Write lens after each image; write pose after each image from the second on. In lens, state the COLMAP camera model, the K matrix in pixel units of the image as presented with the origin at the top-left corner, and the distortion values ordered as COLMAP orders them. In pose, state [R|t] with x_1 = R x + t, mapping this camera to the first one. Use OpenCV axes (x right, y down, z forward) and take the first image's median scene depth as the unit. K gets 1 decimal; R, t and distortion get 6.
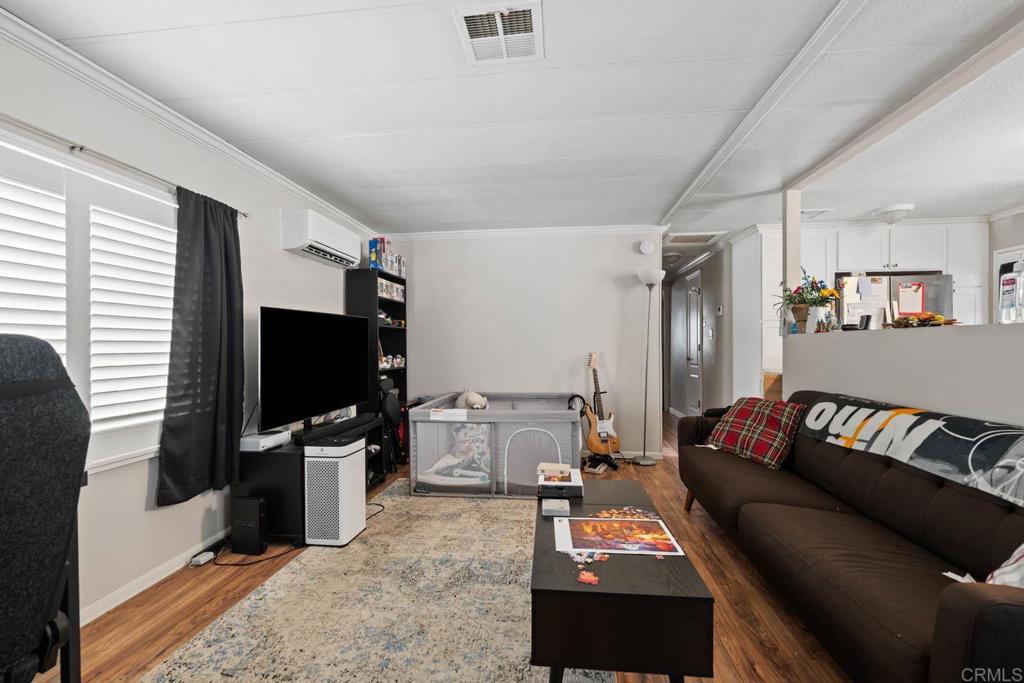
lens RADIAL K [[421.8, 0, 516.5], [0, 421.8, 343.6], [0, 0, 1]] dist [-0.001169, -0.000094]
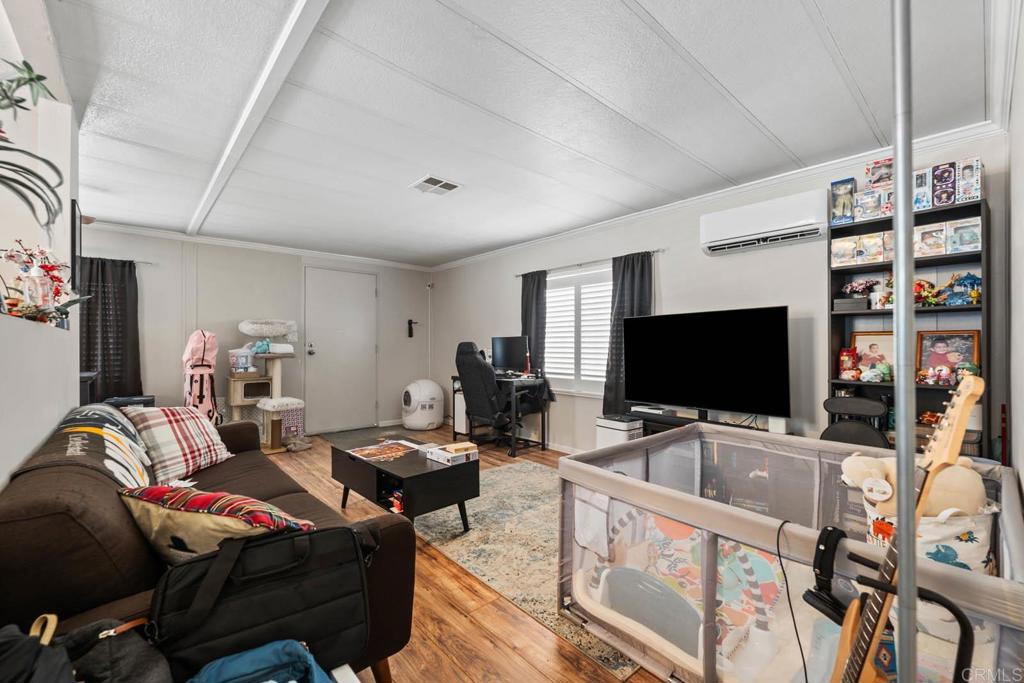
lens RADIAL K [[421.8, 0, 509.6], [0, 421.8, 344.1], [0, 0, 1]] dist [-0.001169, -0.000094]
pose [[-0.660515, 0.008374, -0.750766, 0.623874], [0.005768, 0.999965, 0.006079, -0.004799], [0.750790, -0.000315, -0.660541, 1.312313]]
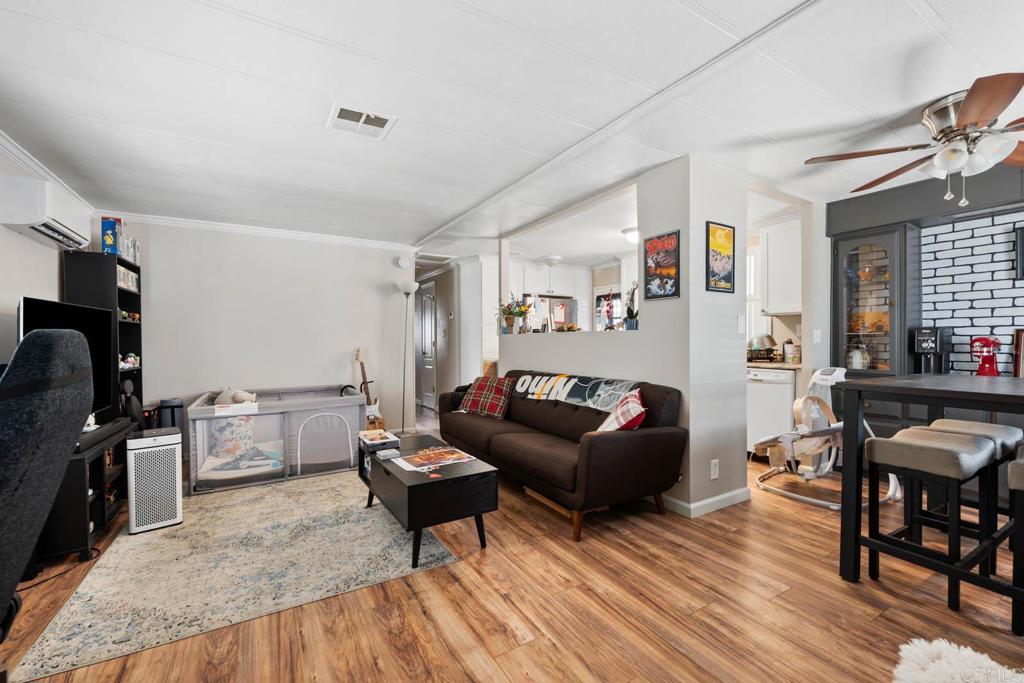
lens RADIAL K [[421.8, 0, 507.7], [0, 421.8, 341.8], [0, 0, 1]] dist [-0.001169, -0.000094]
pose [[0.797964, -0.000766, 0.602705, -0.259645], [-0.000060, 0.999999, 0.001350, 0.002465], [-0.602705, -0.001114, 0.797963, -0.227016]]
